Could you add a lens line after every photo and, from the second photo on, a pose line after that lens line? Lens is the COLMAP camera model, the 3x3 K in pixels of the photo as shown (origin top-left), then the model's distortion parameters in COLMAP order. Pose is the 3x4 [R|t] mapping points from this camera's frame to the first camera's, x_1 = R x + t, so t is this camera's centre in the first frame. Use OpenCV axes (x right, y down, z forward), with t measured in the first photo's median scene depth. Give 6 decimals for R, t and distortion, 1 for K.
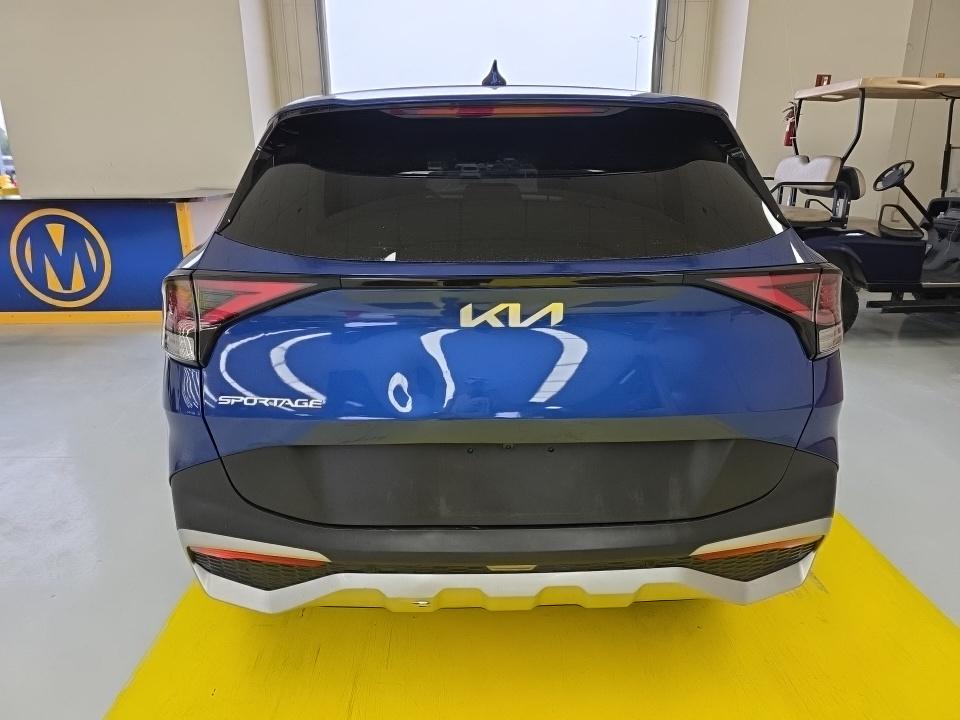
lens RADIAL K [[672.6, 0, 480.0], [0, 672.6, 360.0], [0, 0, 1]] dist [0.055774, -0.006354]
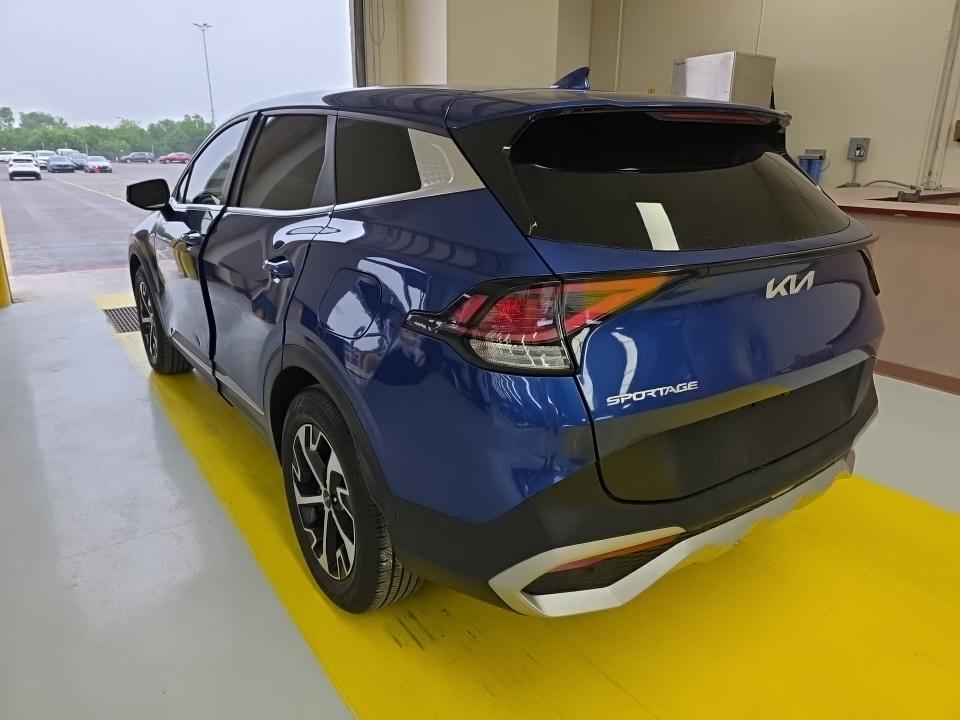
lens RADIAL K [[672.6, 0, 480.0], [0, 672.6, 360.0], [0, 0, 1]] dist [0.055774, -0.006354]
pose [[0.812697, -0.160109, 0.560258, -1.102431], [0.157768, 0.986056, 0.052938, -0.084341], [-0.560922, 0.045368, 0.826625, 0.298347]]
